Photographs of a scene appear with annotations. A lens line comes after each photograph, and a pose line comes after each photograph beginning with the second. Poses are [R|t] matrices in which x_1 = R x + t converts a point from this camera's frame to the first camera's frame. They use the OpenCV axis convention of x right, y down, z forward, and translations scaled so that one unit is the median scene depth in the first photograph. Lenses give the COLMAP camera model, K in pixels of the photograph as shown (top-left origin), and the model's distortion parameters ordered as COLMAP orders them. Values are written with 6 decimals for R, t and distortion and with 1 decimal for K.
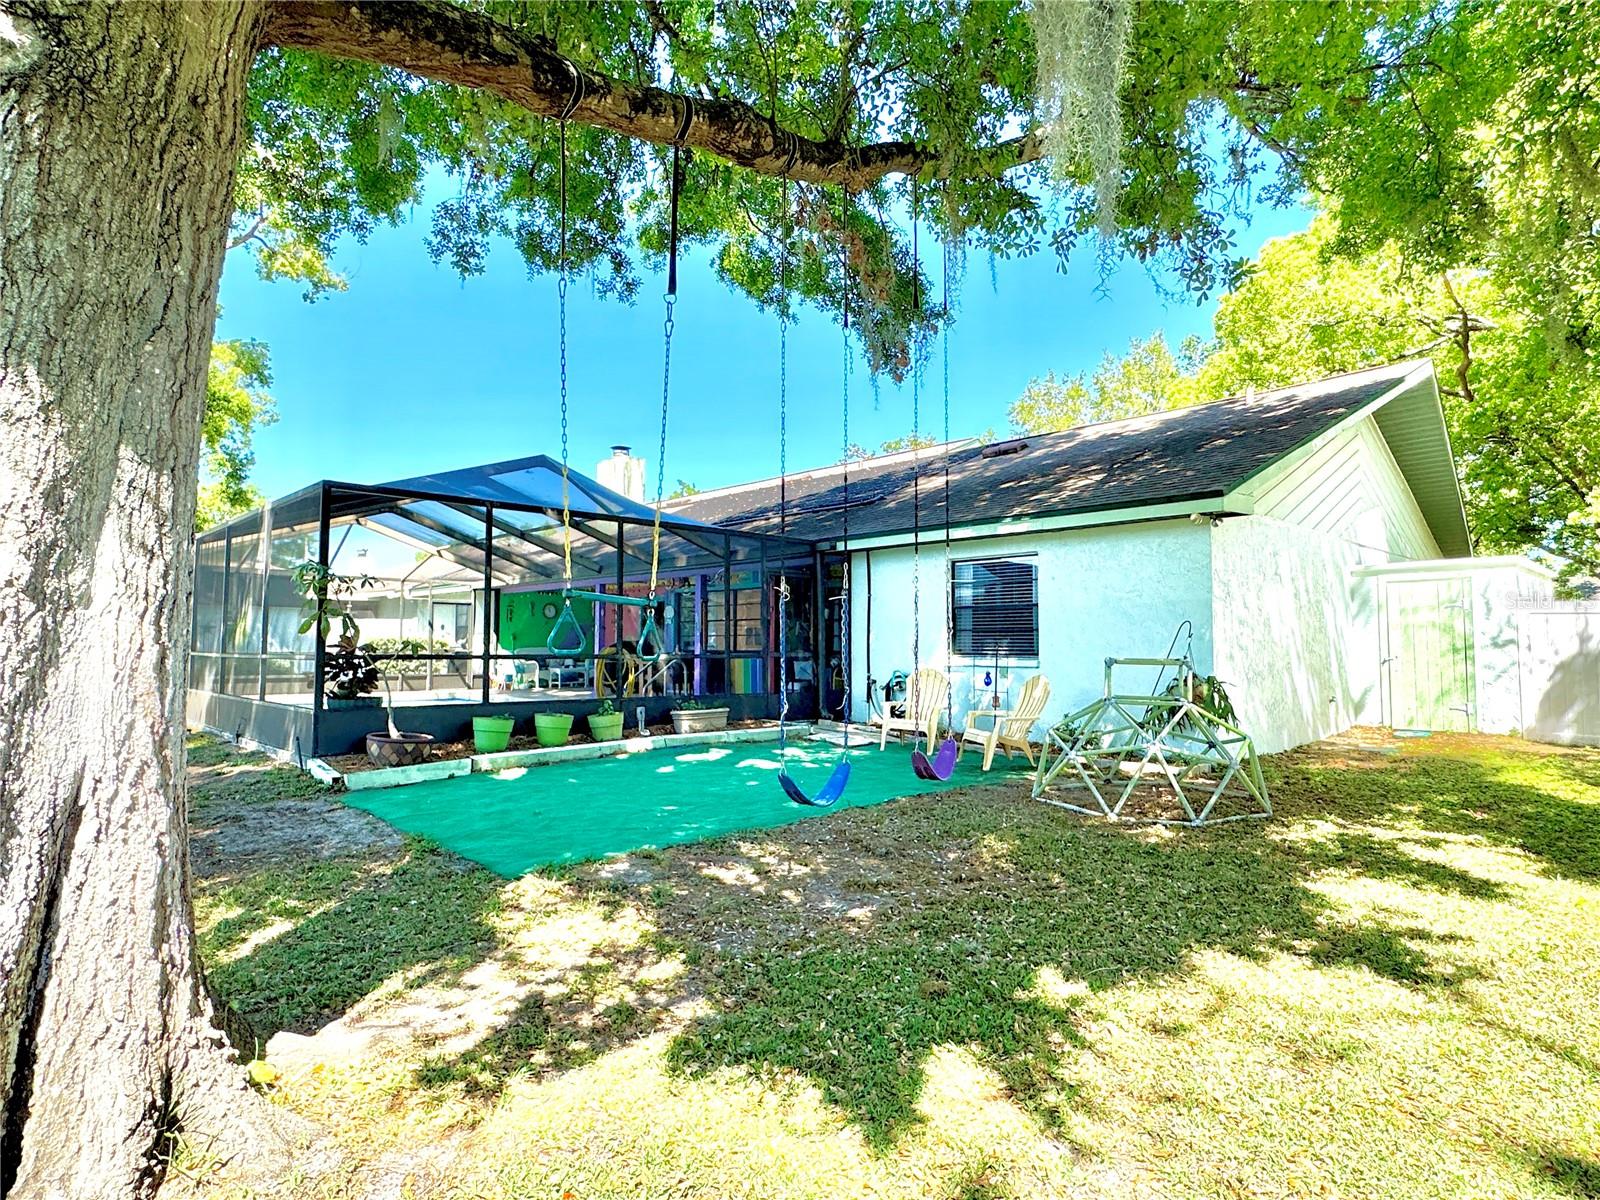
lens RADIAL K [[887.4, 0, 799.4], [0, 887.4, 597.0], [0, 0, 1]] dist [-0.000081, 0.000117]
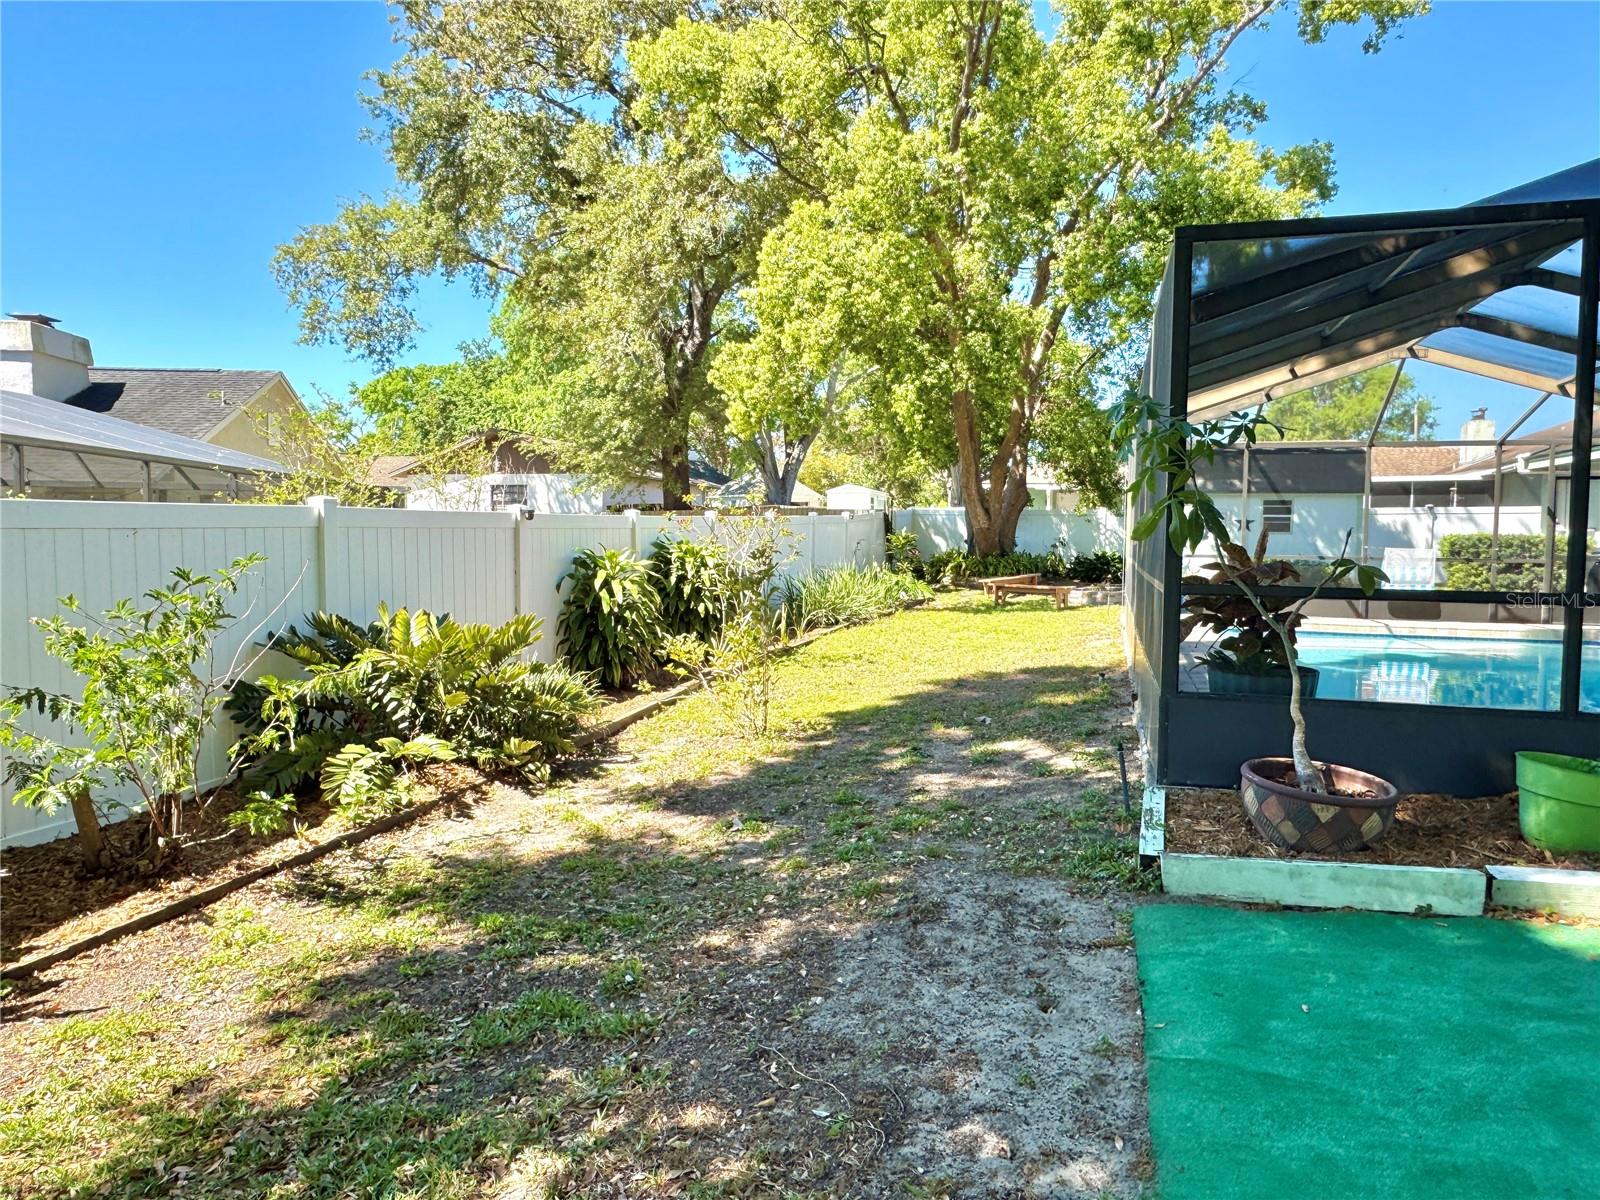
lens RADIAL K [[1015.0, 0, 797.3], [0, 1015.0, 593.9], [0, 0, 1]] dist [-0.000074, -0.007628]
pose [[0.478198, 0.055066, -0.876524, -0.068061], [0.040952, 0.995549, 0.084886, 0.006648], [0.877297, -0.076487, 0.473815, 0.269921]]
